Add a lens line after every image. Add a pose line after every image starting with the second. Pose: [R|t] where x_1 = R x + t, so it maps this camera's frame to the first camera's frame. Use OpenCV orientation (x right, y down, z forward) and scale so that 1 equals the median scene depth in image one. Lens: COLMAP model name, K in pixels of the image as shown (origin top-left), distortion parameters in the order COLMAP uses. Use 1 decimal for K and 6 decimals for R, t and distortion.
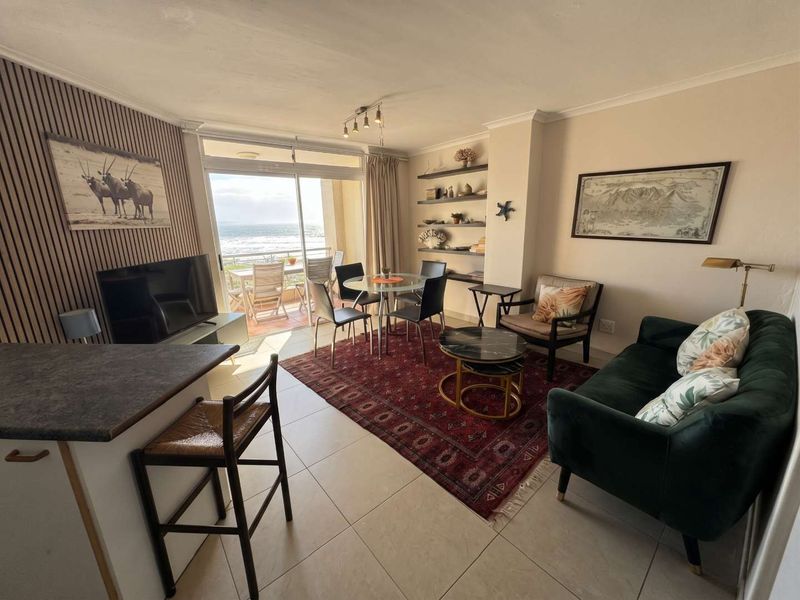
lens RADIAL K [[322.5, 0, 395.7], [0, 322.5, 296.3], [0, 0, 1]] dist [-0.000415, -0.000111]
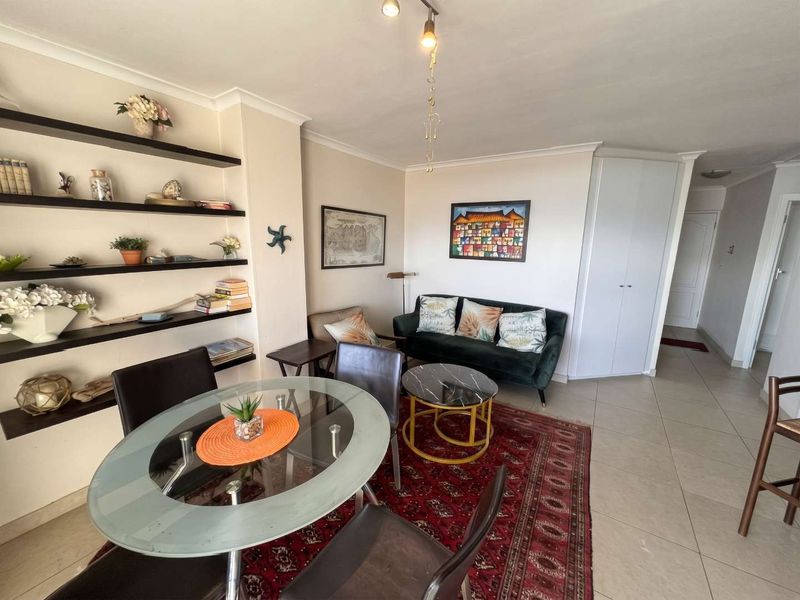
lens RADIAL K [[322.5, 0, 395.8], [0, 322.5, 303.7], [0, 0, 1]] dist [-0.000415, -0.000111]
pose [[-0.275195, -0.154153, 0.948949, -0.414972], [0.239818, 0.944851, 0.223035, -0.234360], [-0.930997, 0.288953, -0.223049, 0.985692]]
